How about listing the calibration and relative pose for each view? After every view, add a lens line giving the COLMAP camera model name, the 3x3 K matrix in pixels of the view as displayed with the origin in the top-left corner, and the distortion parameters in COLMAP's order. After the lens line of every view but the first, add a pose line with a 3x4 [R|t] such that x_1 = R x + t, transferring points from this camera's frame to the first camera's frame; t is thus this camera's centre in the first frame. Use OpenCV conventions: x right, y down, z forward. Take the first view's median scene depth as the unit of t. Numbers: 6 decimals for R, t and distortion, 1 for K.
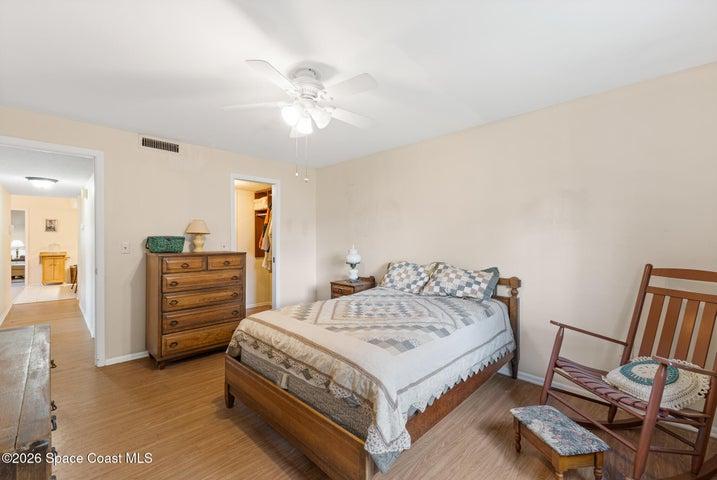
lens RADIAL K [[305.9, 0, 355.3], [0, 305.9, 238.9], [0, 0, 1]] dist [0.002385, 0.000505]
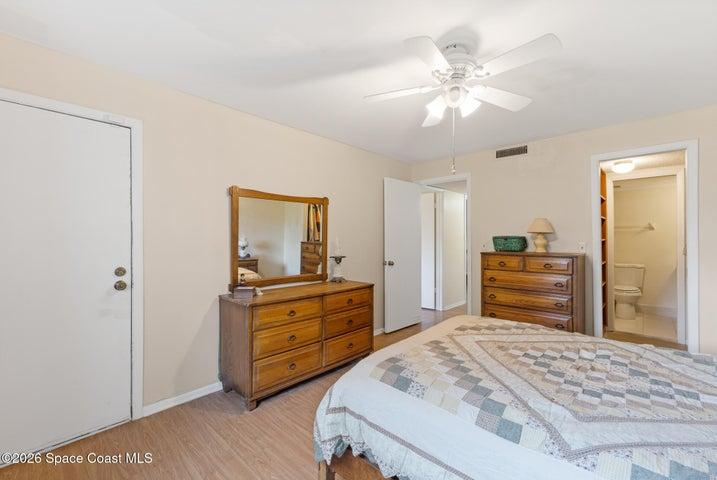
lens RADIAL K [[305.9, 0, 355.3], [0, 305.9, 238.9], [0, 0, 1]] dist [0.002385, 0.000505]
pose [[0.018656, -0.002268, -0.999823, 0.528997], [0.003169, 0.999993, -0.002209, 0.002352], [0.999821, -0.003127, 0.018663, 0.515068]]
